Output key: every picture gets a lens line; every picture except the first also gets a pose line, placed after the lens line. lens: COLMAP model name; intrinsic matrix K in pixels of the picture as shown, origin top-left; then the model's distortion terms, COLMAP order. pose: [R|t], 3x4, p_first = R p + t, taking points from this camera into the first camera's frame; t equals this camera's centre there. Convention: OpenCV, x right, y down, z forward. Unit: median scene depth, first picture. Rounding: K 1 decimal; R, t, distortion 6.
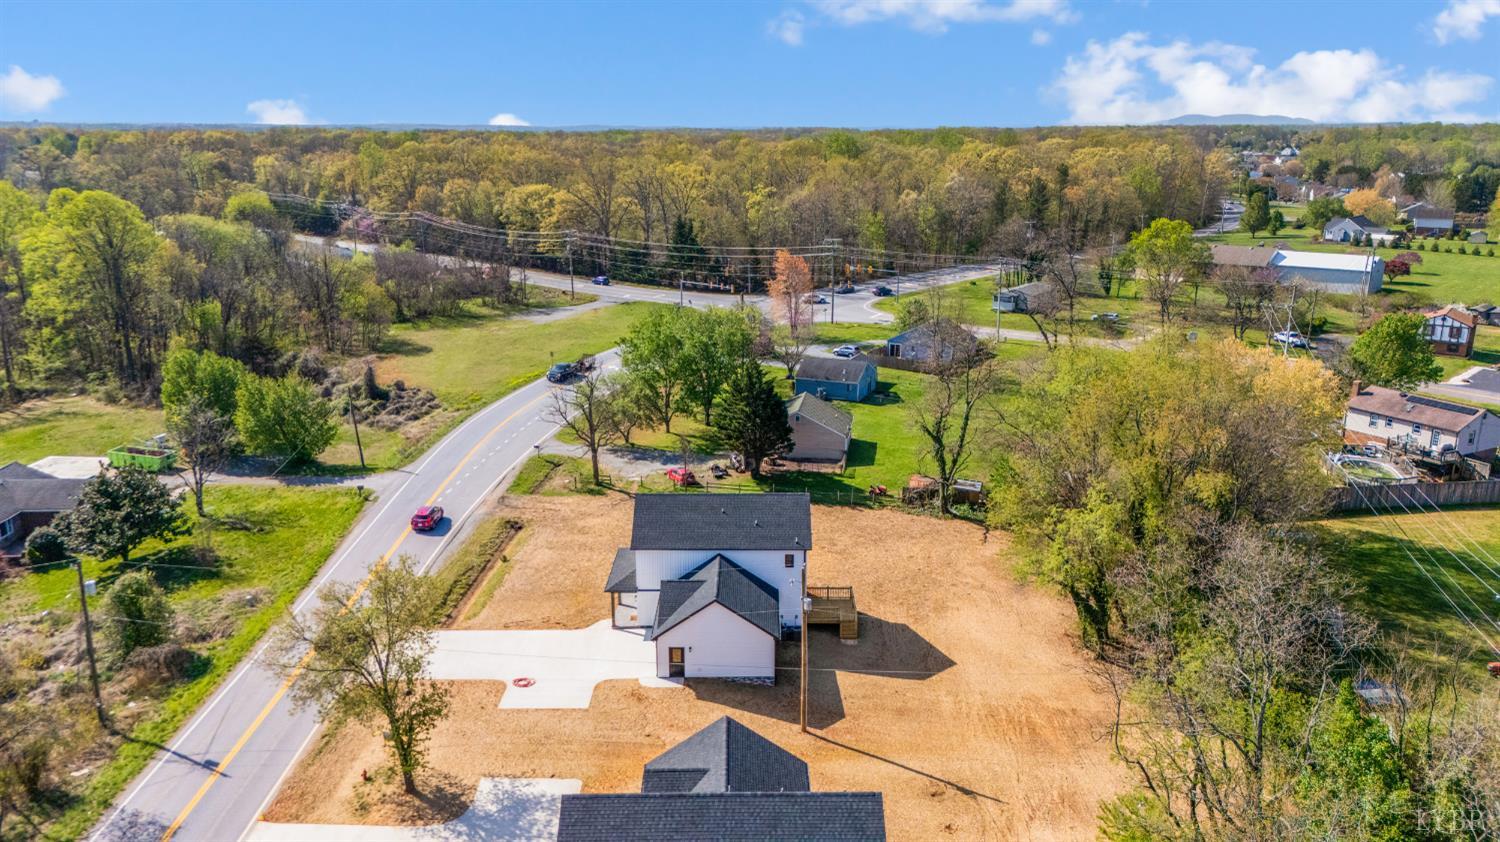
lens RADIAL K [[1090.2, 0, 750.0], [0, 1090.2, 421.0], [0, 0, 1]] dist [0.003156, -0.002984]
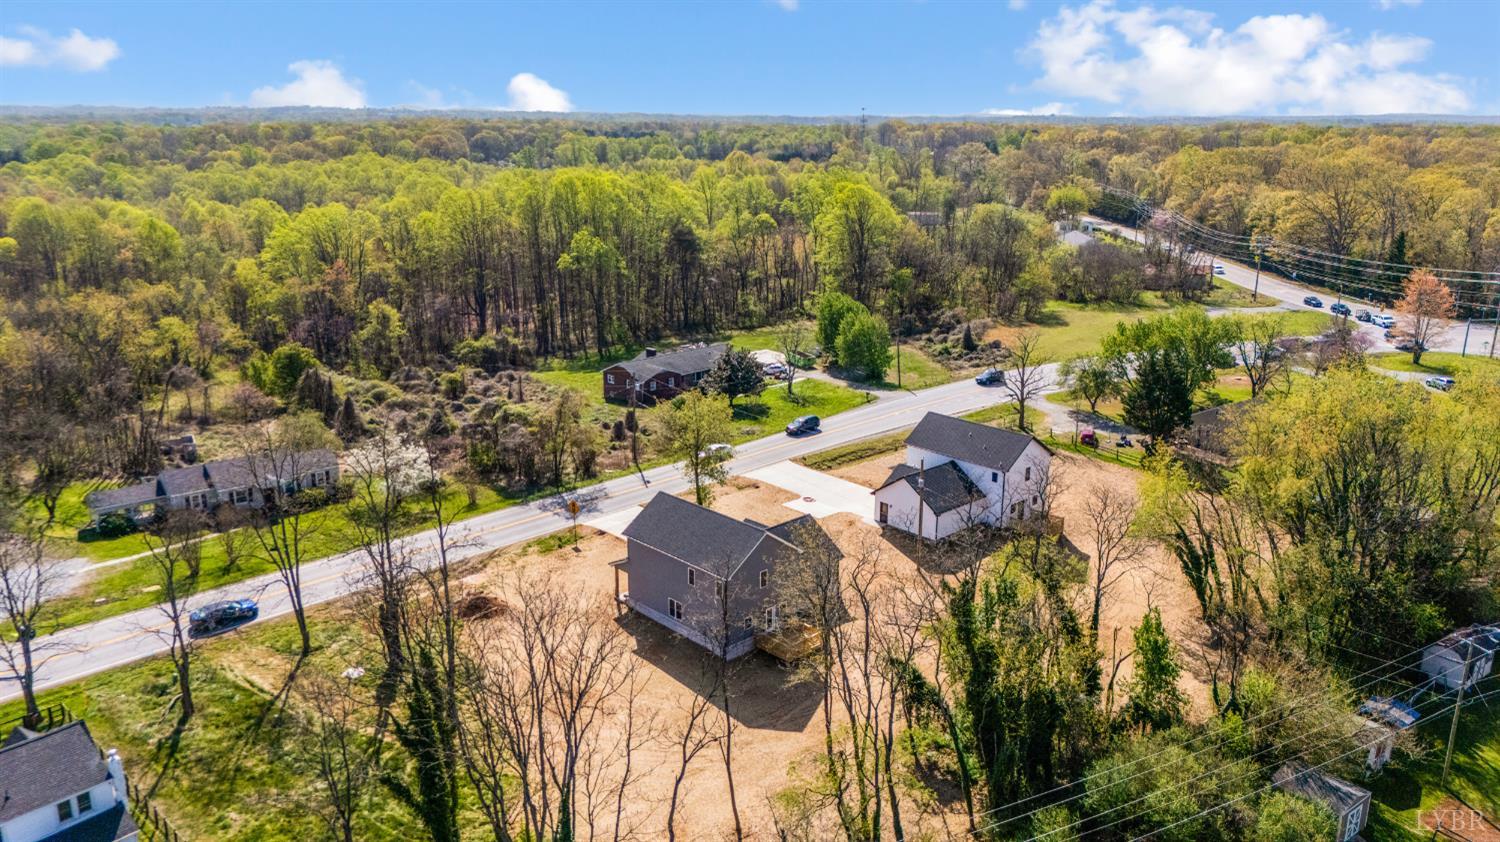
lens RADIAL K [[1090.2, 0, 750.0], [0, 1090.2, 421.0], [0, 0, 1]] dist [0.003156, -0.002984]
pose [[0.649374, 0.189185, -0.736562, 0.853751], [-0.179330, 0.979342, 0.093440, -0.017340], [0.739023, 0.071410, 0.669885, -0.180914]]
